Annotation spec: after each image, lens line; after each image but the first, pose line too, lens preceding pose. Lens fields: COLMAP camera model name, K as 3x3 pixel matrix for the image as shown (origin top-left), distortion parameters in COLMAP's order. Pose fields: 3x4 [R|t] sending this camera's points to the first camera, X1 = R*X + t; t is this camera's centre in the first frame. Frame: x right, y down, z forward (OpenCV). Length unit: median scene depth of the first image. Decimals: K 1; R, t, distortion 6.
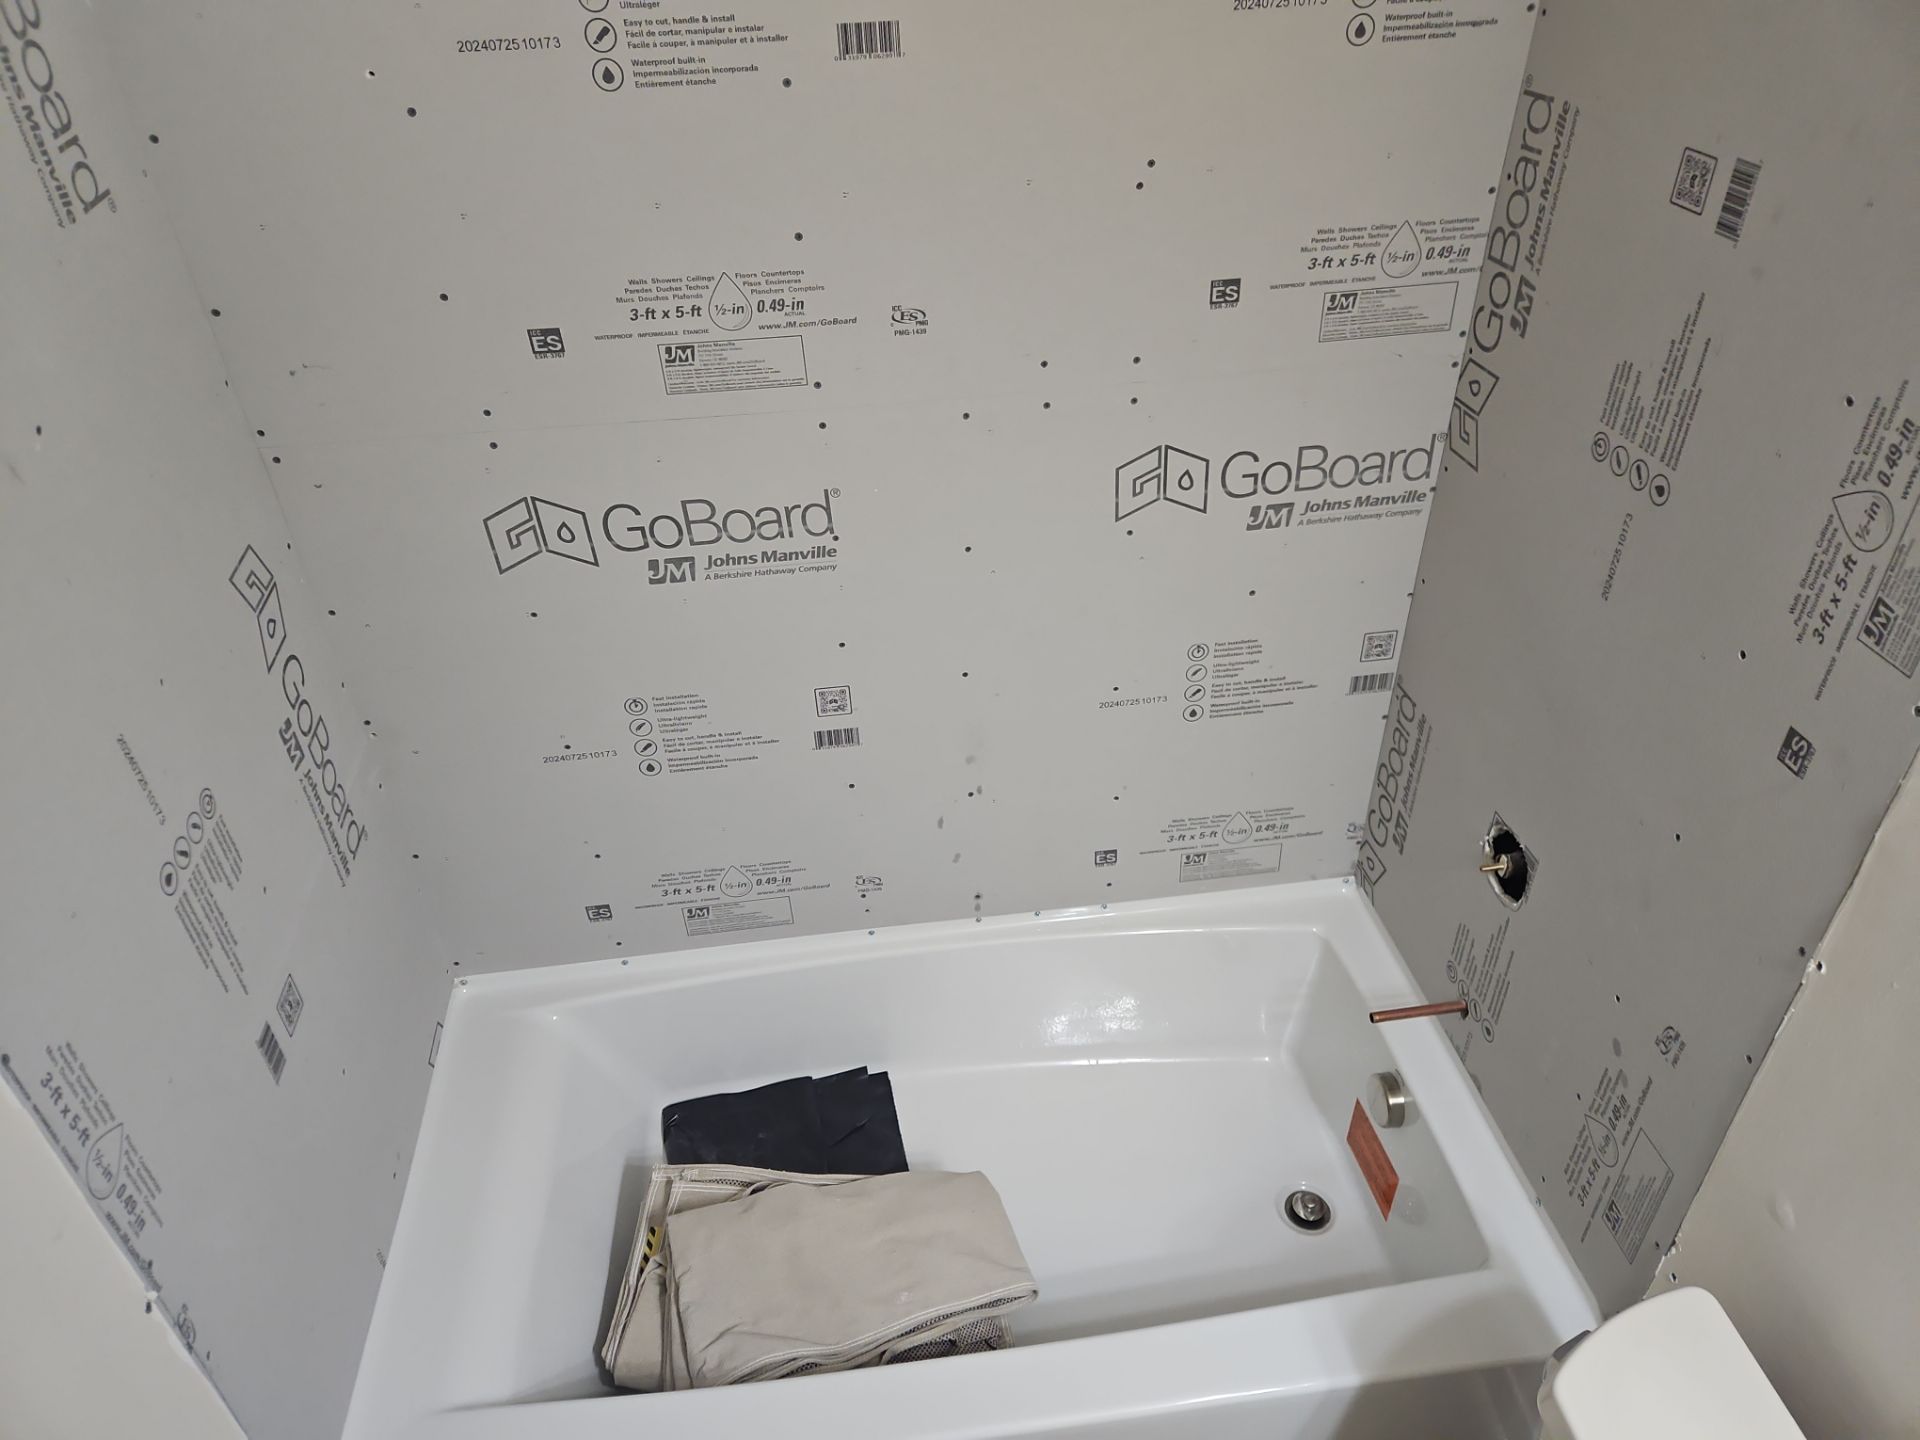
lens RADIAL K [[1287.7, 0, 946.5], [0, 1287.7, 705.0], [0, 0, 1]] dist [0.075066, -0.062589]
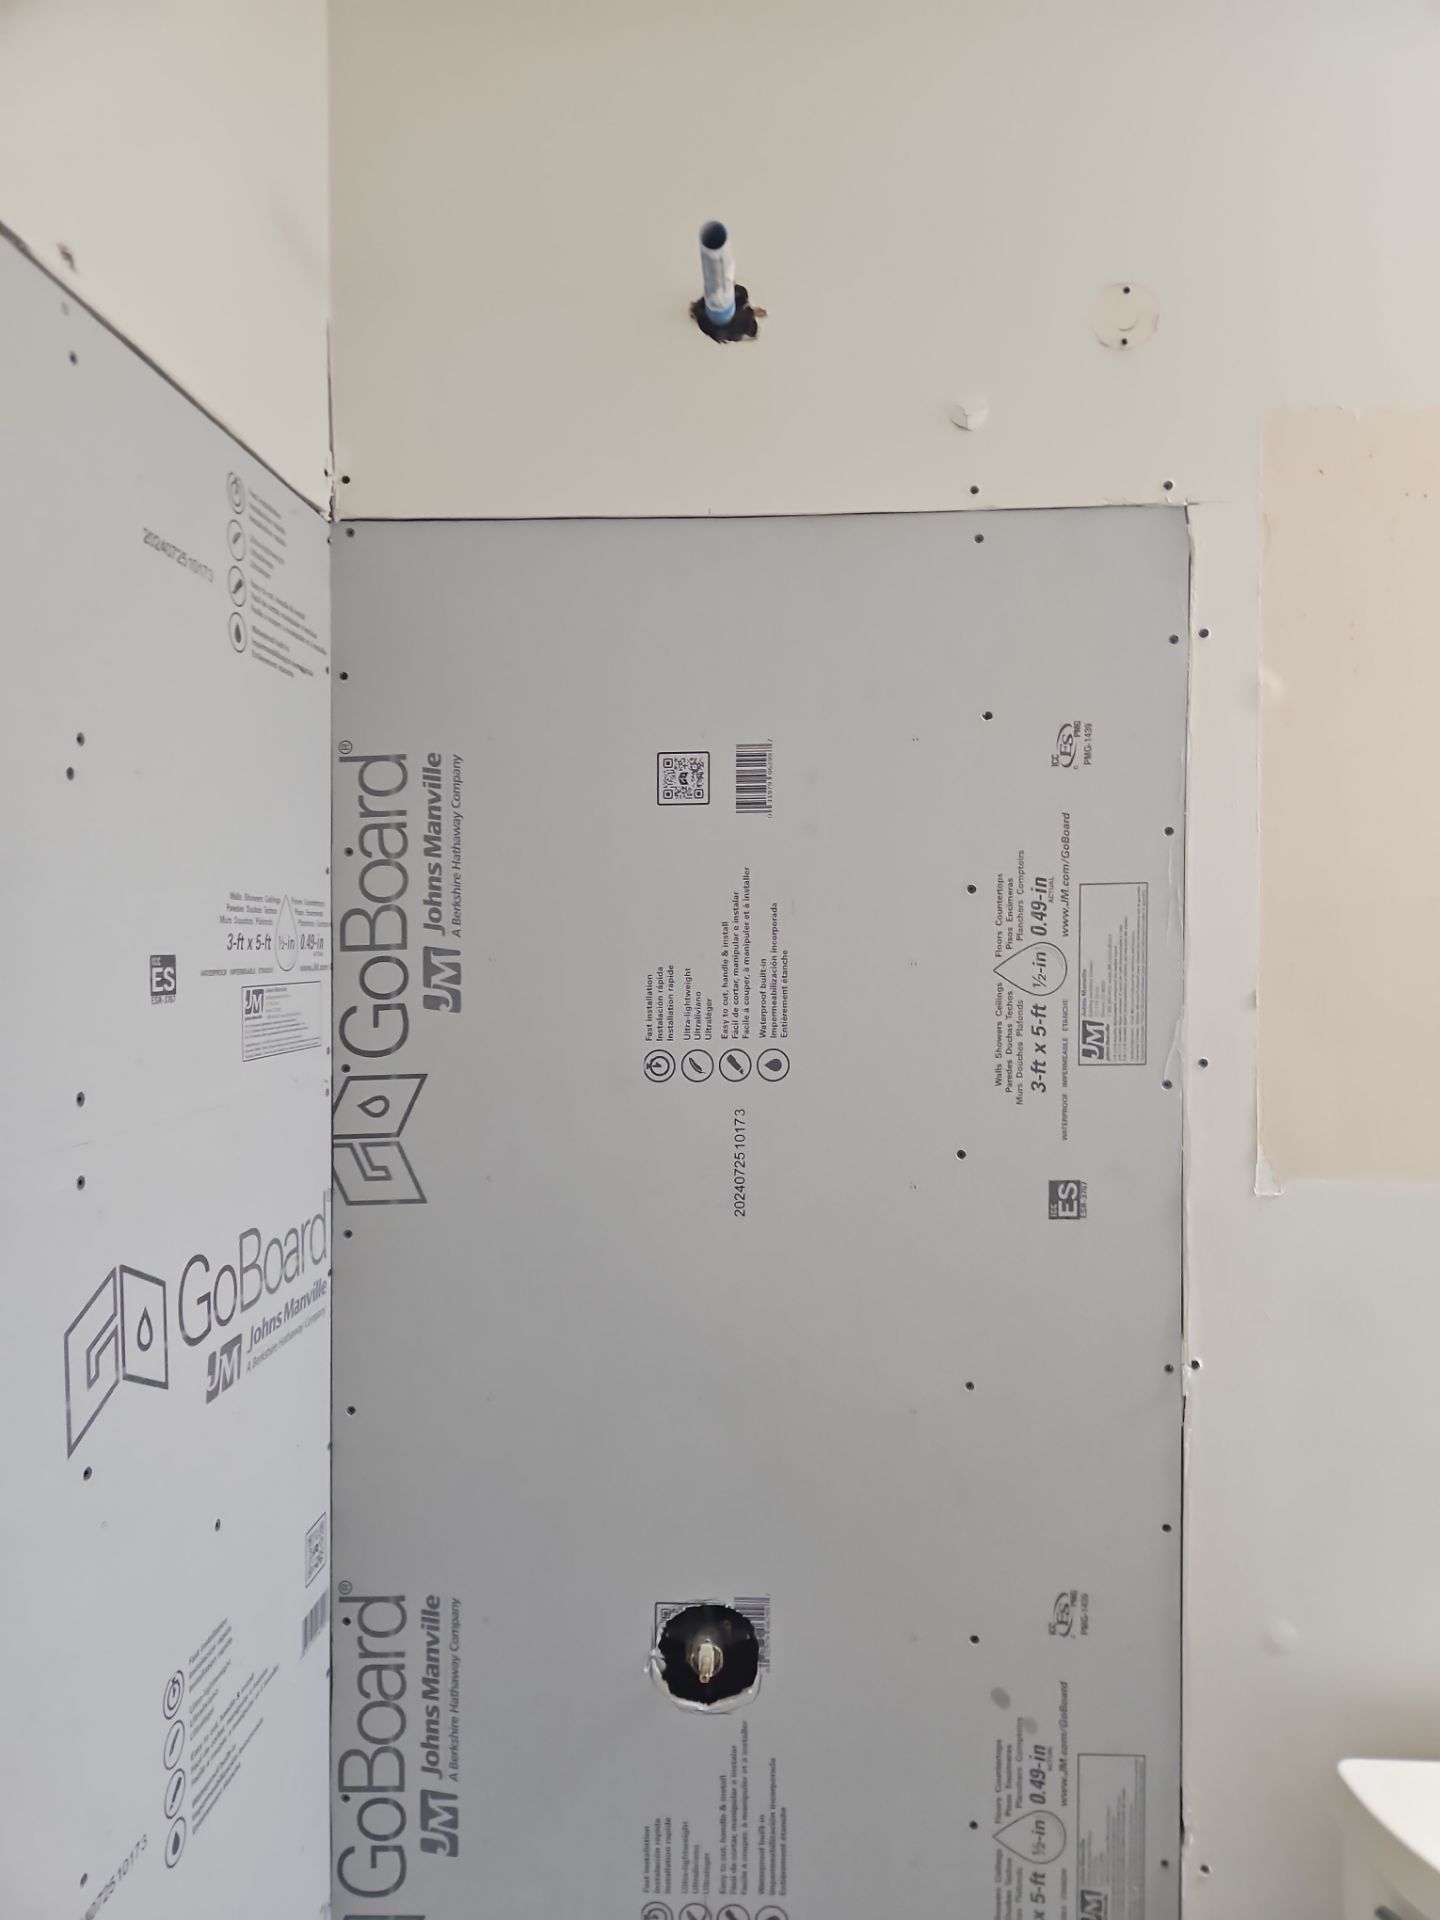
lens RADIAL K [[1287.7, 0, 735.1], [0, 1287.7, 970.8], [0, 0, 1]] dist [0.075066, -0.062589]
pose [[0.185609, 0.013511, 0.982531, -0.299510], [0.562753, 0.818223, -0.117560, -0.098806], [-0.805517, 0.574743, 0.144266, 0.665479]]
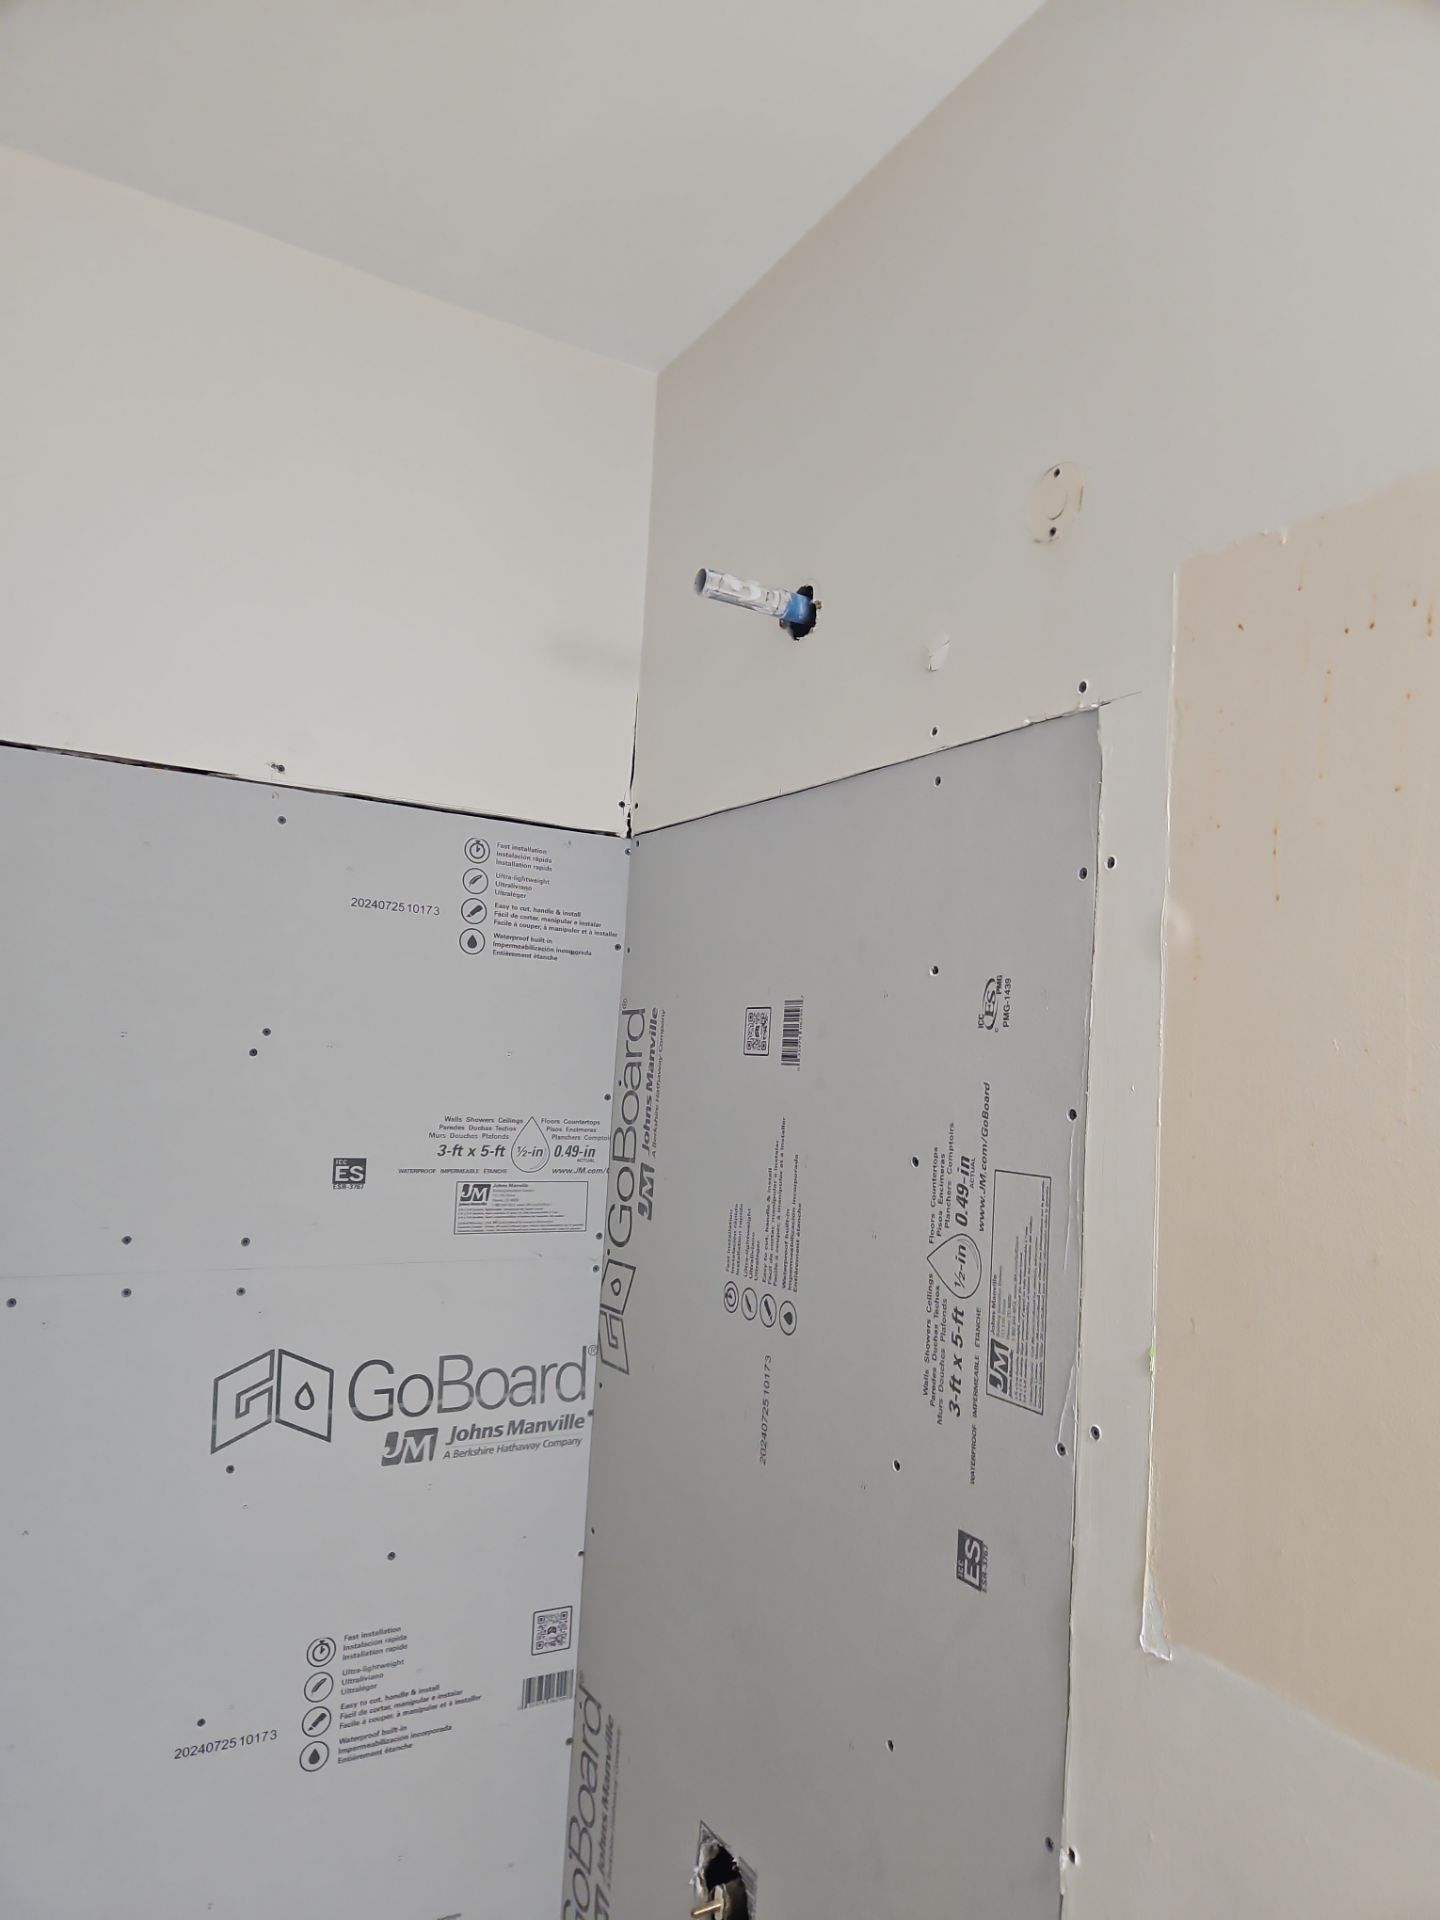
lens RADIAL K [[1287.7, 0, 705.3], [0, 1287.7, 974.4], [0, 0, 1]] dist [0.075066, -0.062589]
pose [[0.925903, 0.107555, 0.362127, 0.093186], [0.141338, 0.790354, -0.596124, 0.151274], [-0.350325, 0.603135, 0.716589, 0.150857]]
